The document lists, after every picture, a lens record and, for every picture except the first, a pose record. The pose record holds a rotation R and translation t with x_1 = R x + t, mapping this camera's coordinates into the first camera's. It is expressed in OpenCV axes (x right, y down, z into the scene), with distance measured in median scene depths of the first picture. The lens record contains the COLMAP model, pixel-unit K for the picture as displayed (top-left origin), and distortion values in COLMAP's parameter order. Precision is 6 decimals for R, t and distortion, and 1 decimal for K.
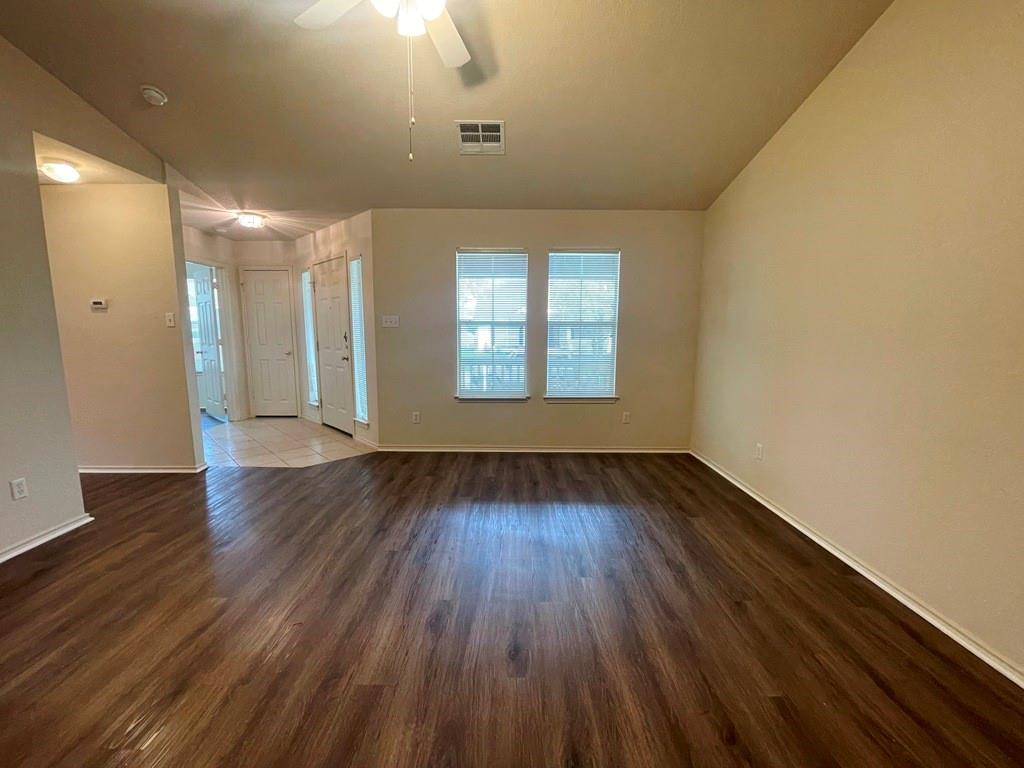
lens RADIAL K [[413.8, 0, 512.3], [0, 413.8, 383.9], [0, 0, 1]] dist [-0.003860, -0.000042]
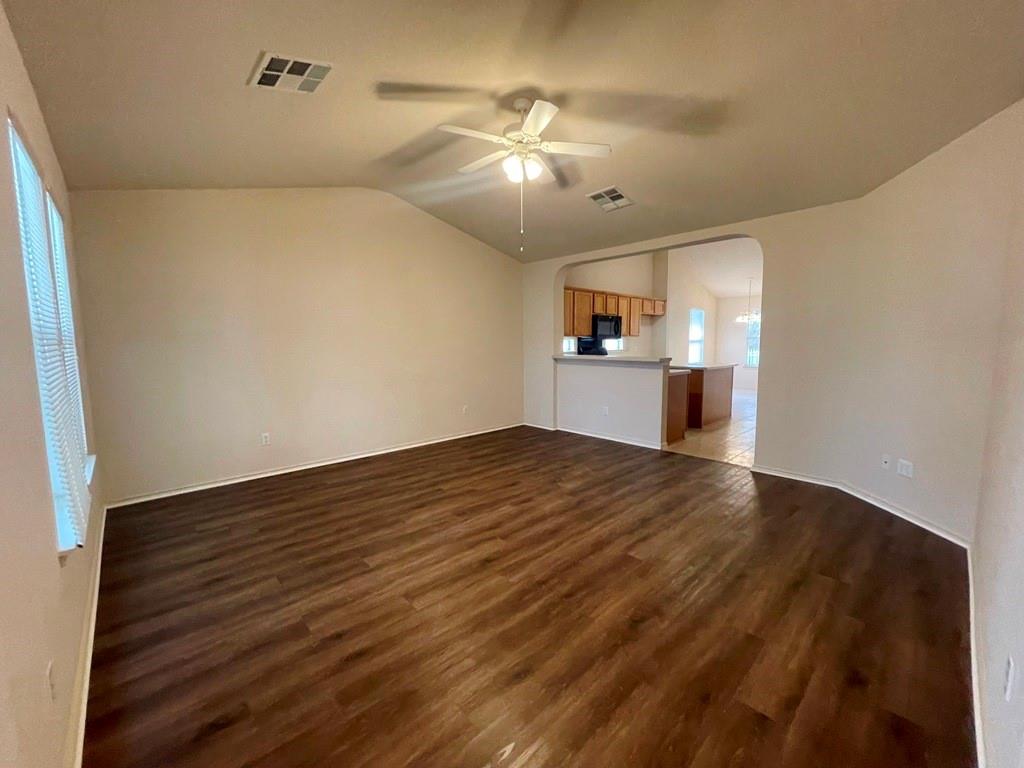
lens RADIAL K [[413.0, 0, 512.5], [0, 413.0, 383.2], [0, 0, 1]] dist [-0.001103, -0.000252]
pose [[-0.683702, -0.073160, 0.726085, -0.647673], [0.103413, 0.975208, 0.195638, -0.137027], [-0.722397, 0.208845, -0.659186, 0.964256]]
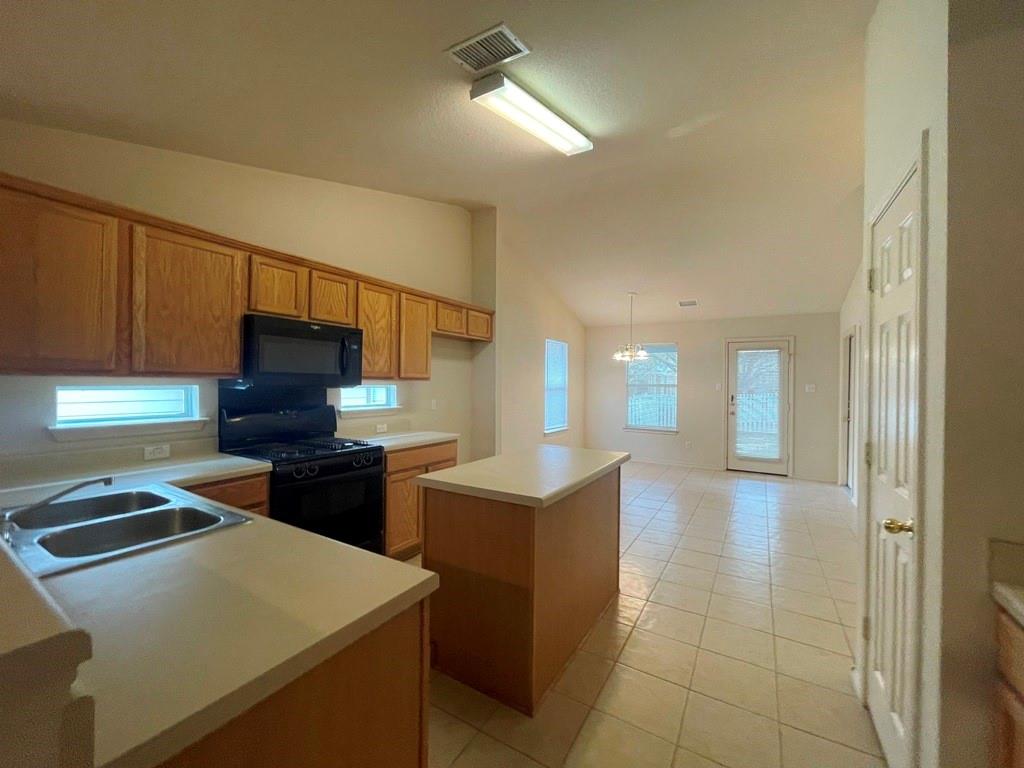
lens RADIAL K [[413.8, 0, 512.3], [0, 413.8, 383.9], [0, 0, 1]] dist [-0.003860, -0.000042]
pose [[-0.852632, -0.015619, 0.522278, -0.244593], [0.055728, 0.991134, 0.120618, 0.002568], [-0.519531, 0.131948, -0.844202, -0.149752]]
